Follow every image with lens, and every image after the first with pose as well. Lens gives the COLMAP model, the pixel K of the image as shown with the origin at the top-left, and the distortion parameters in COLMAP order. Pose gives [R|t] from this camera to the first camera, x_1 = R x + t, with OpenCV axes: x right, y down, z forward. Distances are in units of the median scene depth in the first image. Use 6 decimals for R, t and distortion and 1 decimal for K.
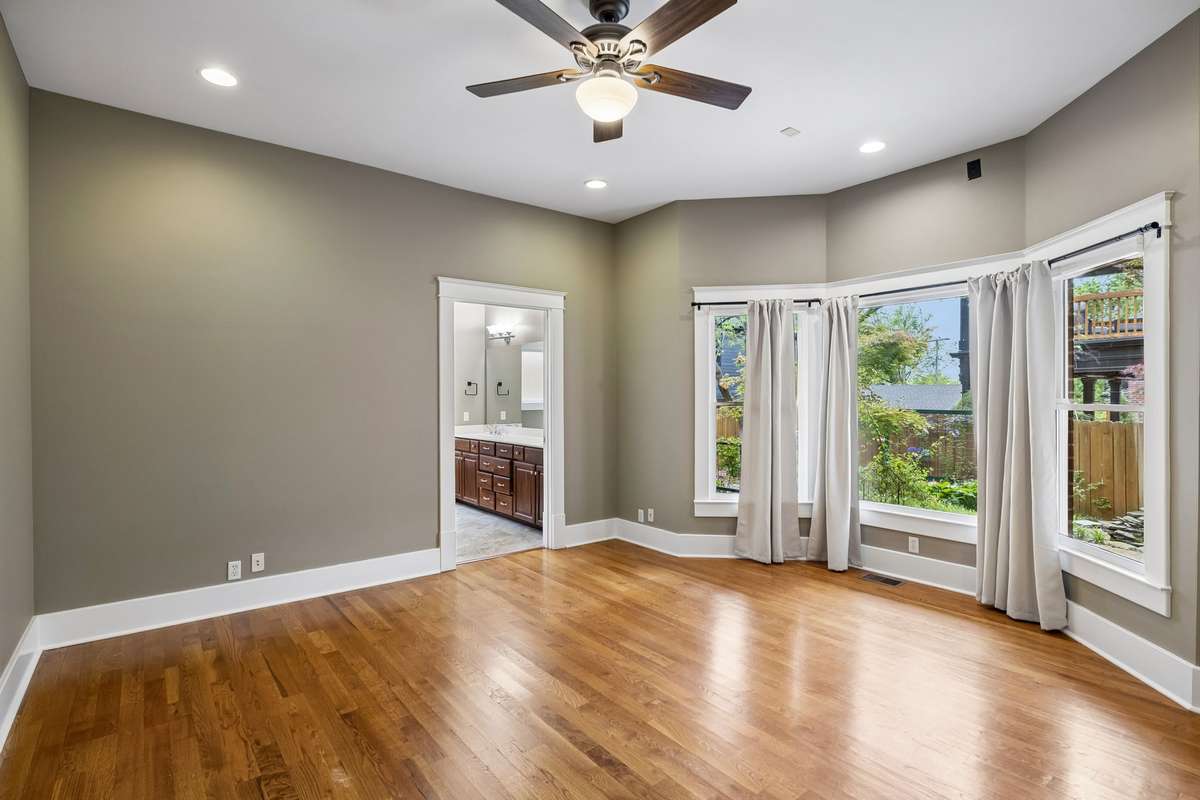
lens RADIAL K [[576.2, 0, 590.2], [0, 576.2, 395.4], [0, 0, 1]] dist [-0.017538, 0.000086]
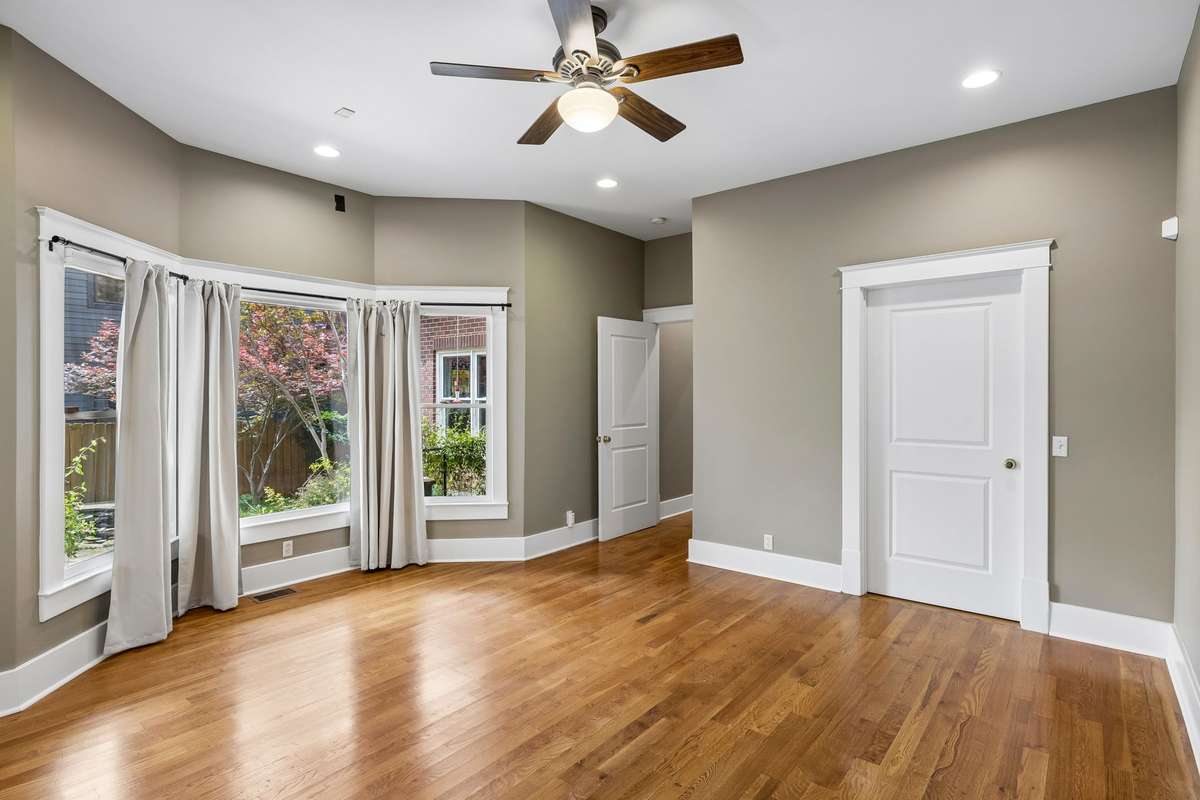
lens RADIAL K [[576.2, 0, 590.2], [0, 576.2, 395.4], [0, 0, 1]] dist [-0.017538, 0.000086]
pose [[-0.197435, 0.001891, 0.980314, -0.537450], [0.010401, 0.999946, 0.000166, -0.001322], [-0.980261, 0.010229, -0.197444, 0.699051]]
